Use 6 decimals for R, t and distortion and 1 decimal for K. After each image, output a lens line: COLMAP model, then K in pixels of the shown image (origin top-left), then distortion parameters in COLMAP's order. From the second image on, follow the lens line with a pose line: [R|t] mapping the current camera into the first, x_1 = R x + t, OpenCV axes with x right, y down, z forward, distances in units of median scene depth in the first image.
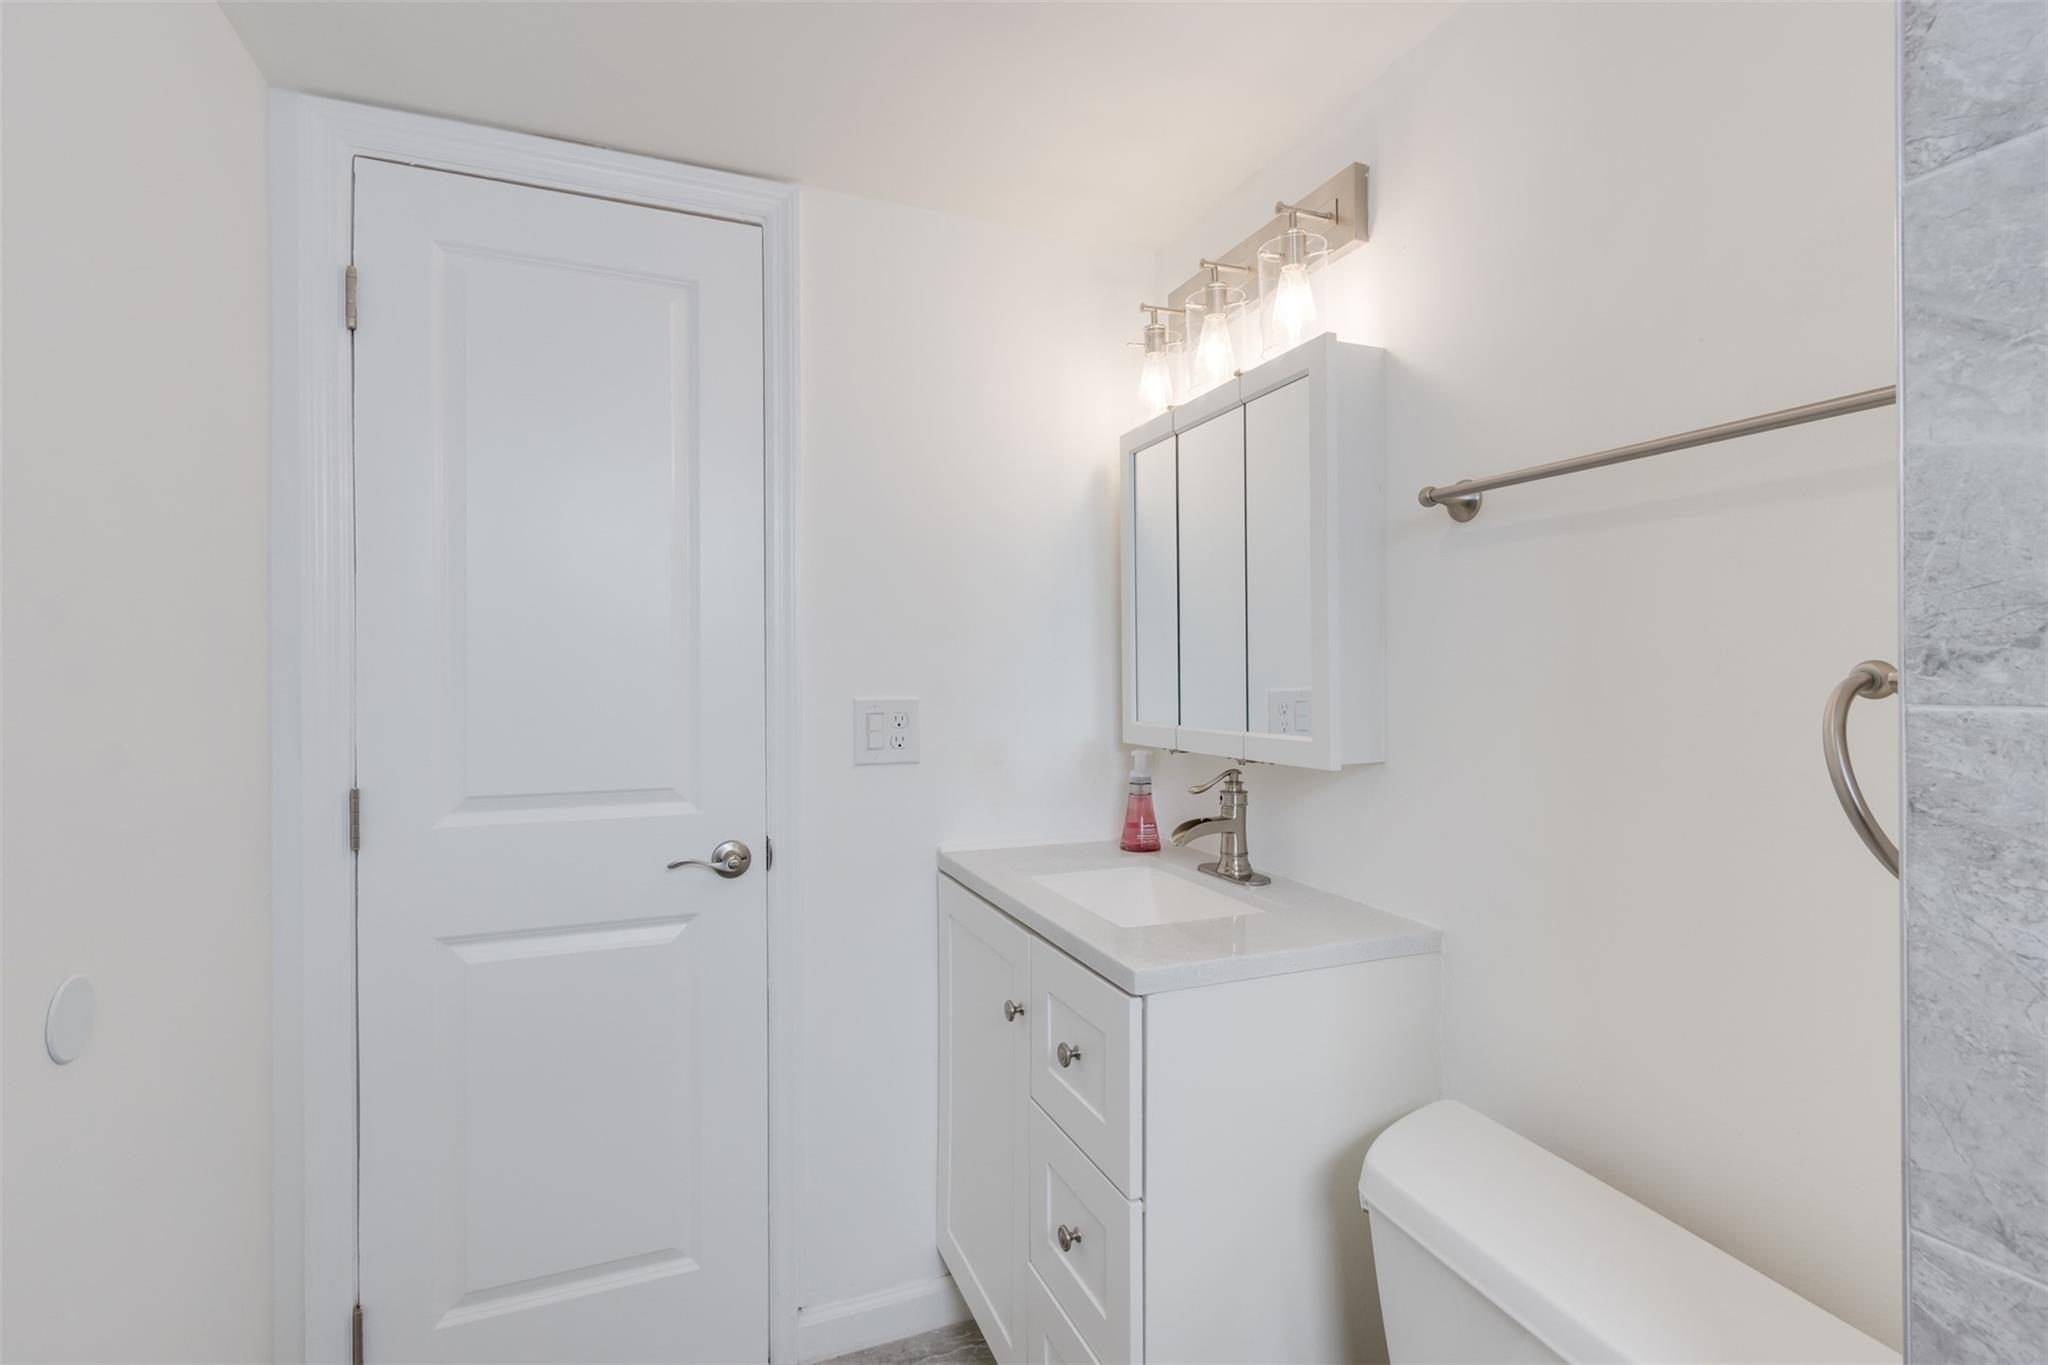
lens RADIAL K [[940.1, 0, 1018.2], [0, 940.1, 675.5], [0, 0, 1]] dist [0.010006, -0.004679]
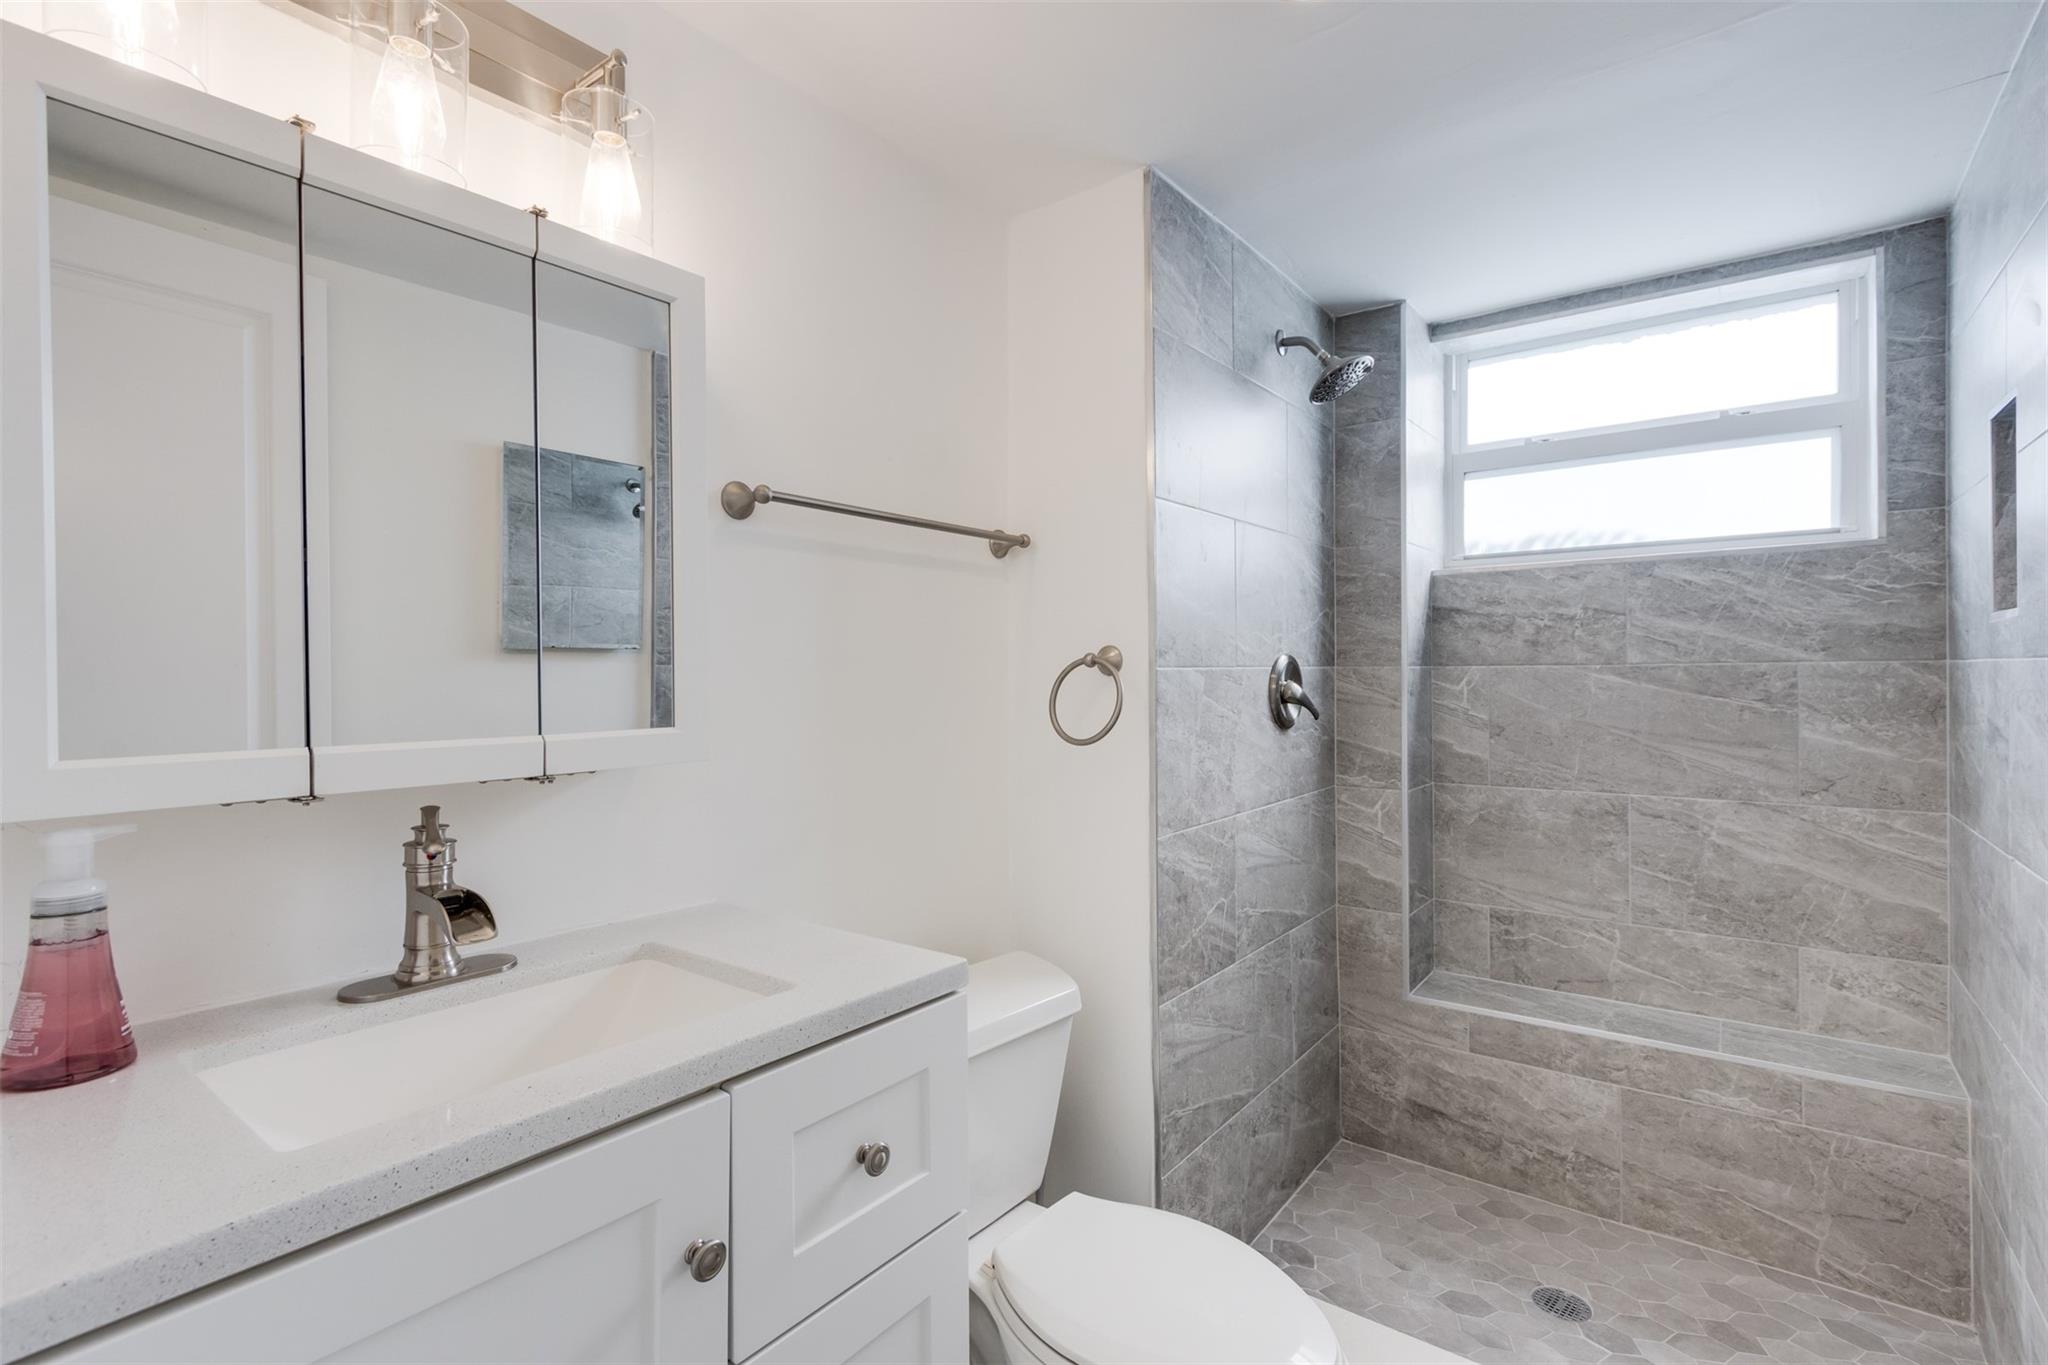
lens RADIAL K [[940.1, 0, 1018.1], [0, 940.1, 678.7], [0, 0, 1]] dist [0.010006, -0.004679]
pose [[-0.491116, 0.000978, 0.871093, -1.537179], [0.008250, 0.999960, 0.003529, 0.054528], [-0.871055, 0.008920, -0.491105, 2.970440]]
